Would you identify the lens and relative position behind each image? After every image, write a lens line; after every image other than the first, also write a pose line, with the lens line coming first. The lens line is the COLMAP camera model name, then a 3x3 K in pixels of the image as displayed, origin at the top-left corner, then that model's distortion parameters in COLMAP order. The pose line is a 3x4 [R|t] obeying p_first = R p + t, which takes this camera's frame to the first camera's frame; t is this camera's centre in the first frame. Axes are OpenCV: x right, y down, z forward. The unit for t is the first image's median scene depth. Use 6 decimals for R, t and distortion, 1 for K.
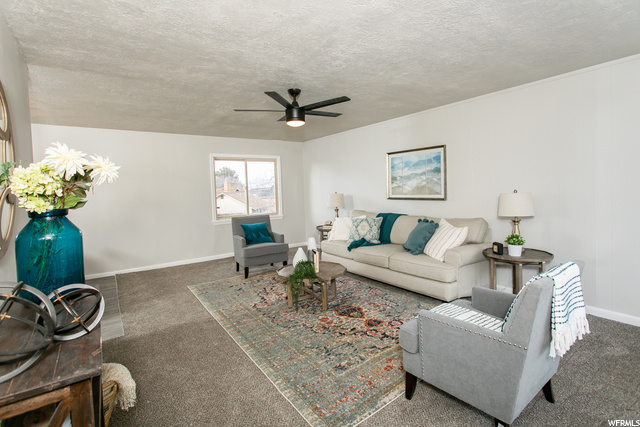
lens RADIAL K [[317.0, 0, 320.8], [0, 317.0, 193.4], [0, 0, 1]] dist [-0.000006, 0.000067]
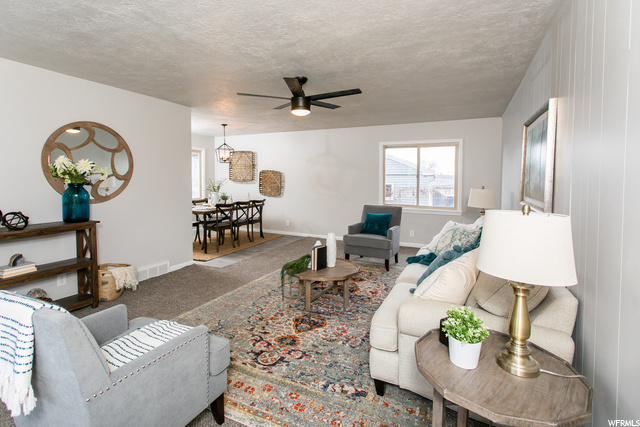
lens RADIAL K [[307.1, 0, 316.8], [0, 307.1, 186.7], [0, 0, 1]] dist [-0.001106, -0.000083]
pose [[0.470087, 0.060489, -0.880545, 0.608509], [-0.034846, 0.998143, 0.049964, -0.031301], [0.881932, 0.007196, 0.471322, 0.458515]]
